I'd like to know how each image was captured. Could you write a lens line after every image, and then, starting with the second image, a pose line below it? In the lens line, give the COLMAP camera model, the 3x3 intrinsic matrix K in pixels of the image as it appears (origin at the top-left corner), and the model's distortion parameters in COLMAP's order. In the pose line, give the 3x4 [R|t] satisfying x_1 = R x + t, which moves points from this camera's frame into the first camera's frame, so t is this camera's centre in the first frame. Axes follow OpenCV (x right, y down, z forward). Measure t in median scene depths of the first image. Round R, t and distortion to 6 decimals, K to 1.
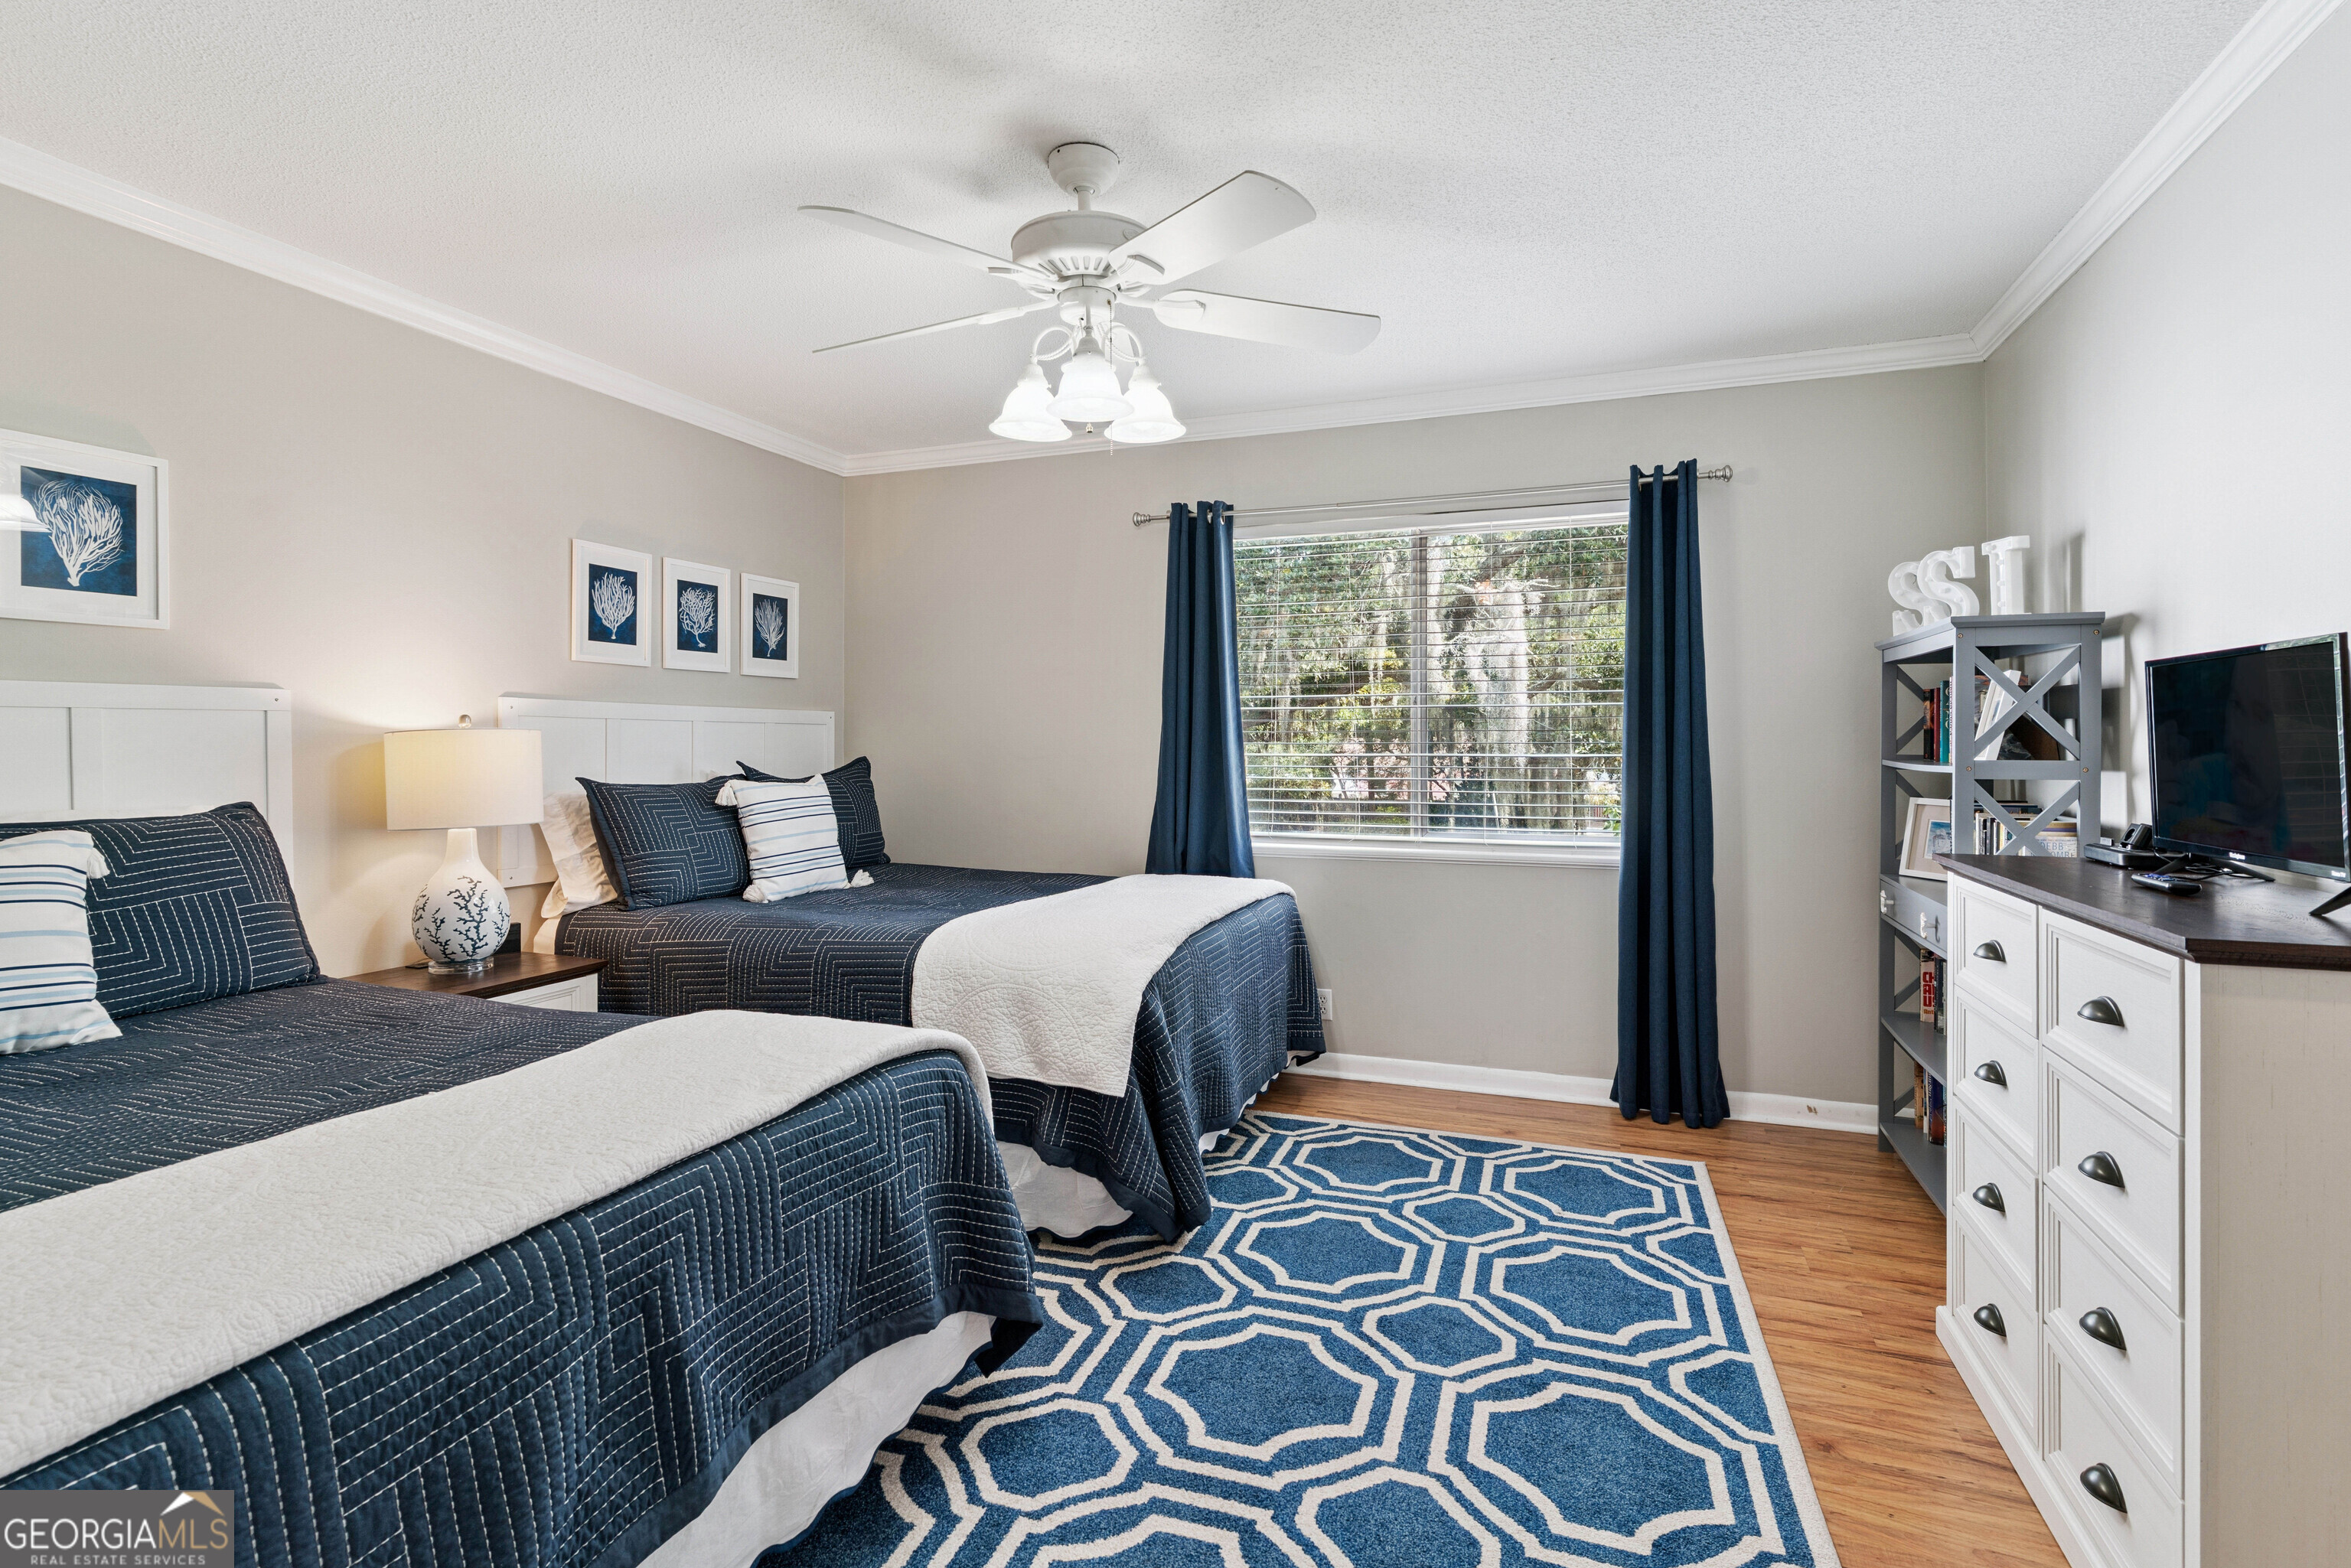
lens RADIAL K [[1128.1, 0, 1175.5], [0, 1128.1, 784.0], [0, 0, 1]] dist [-0.001650, 0.001193]
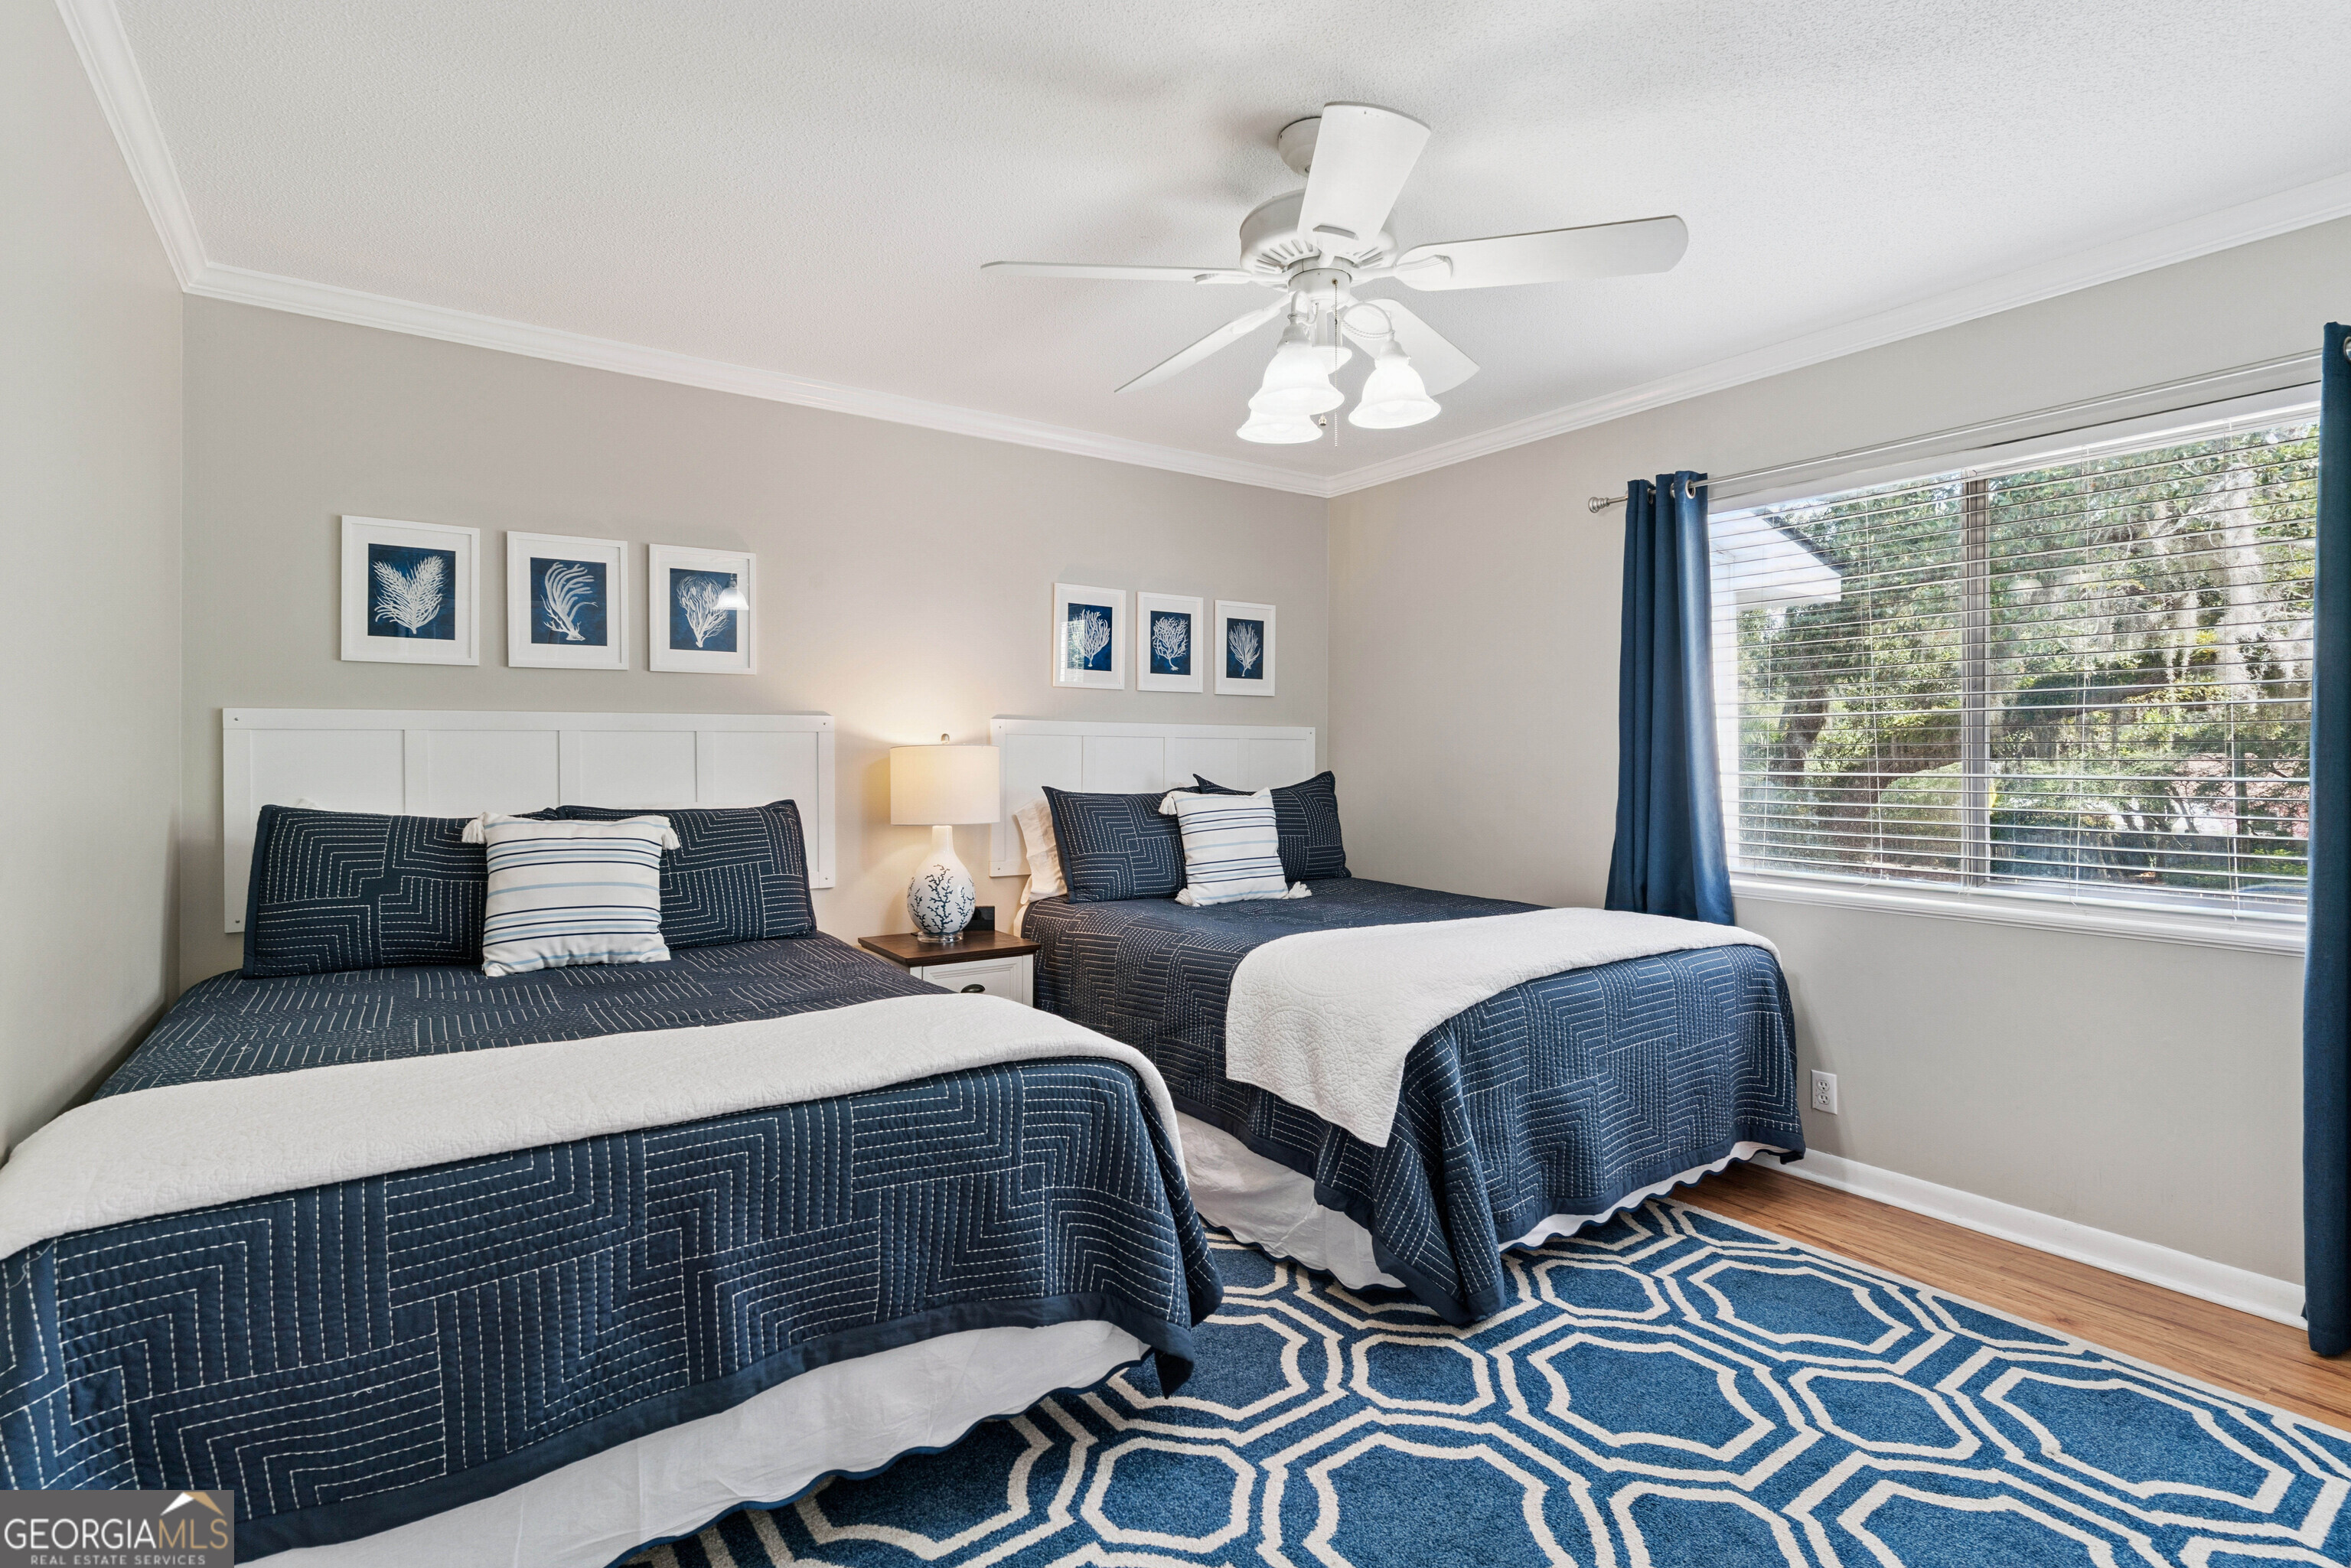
lens RADIAL K [[1121.8, 0, 1164.3], [0, 1121.8, 787.3], [0, 0, 1]] dist [0.000883, 0.000503]
pose [[0.820188, 0.017946, -0.571812, 0.304695], [-0.023873, 0.999711, -0.002867, -0.005394], [0.571596, 0.016003, 0.820379, 0.145441]]
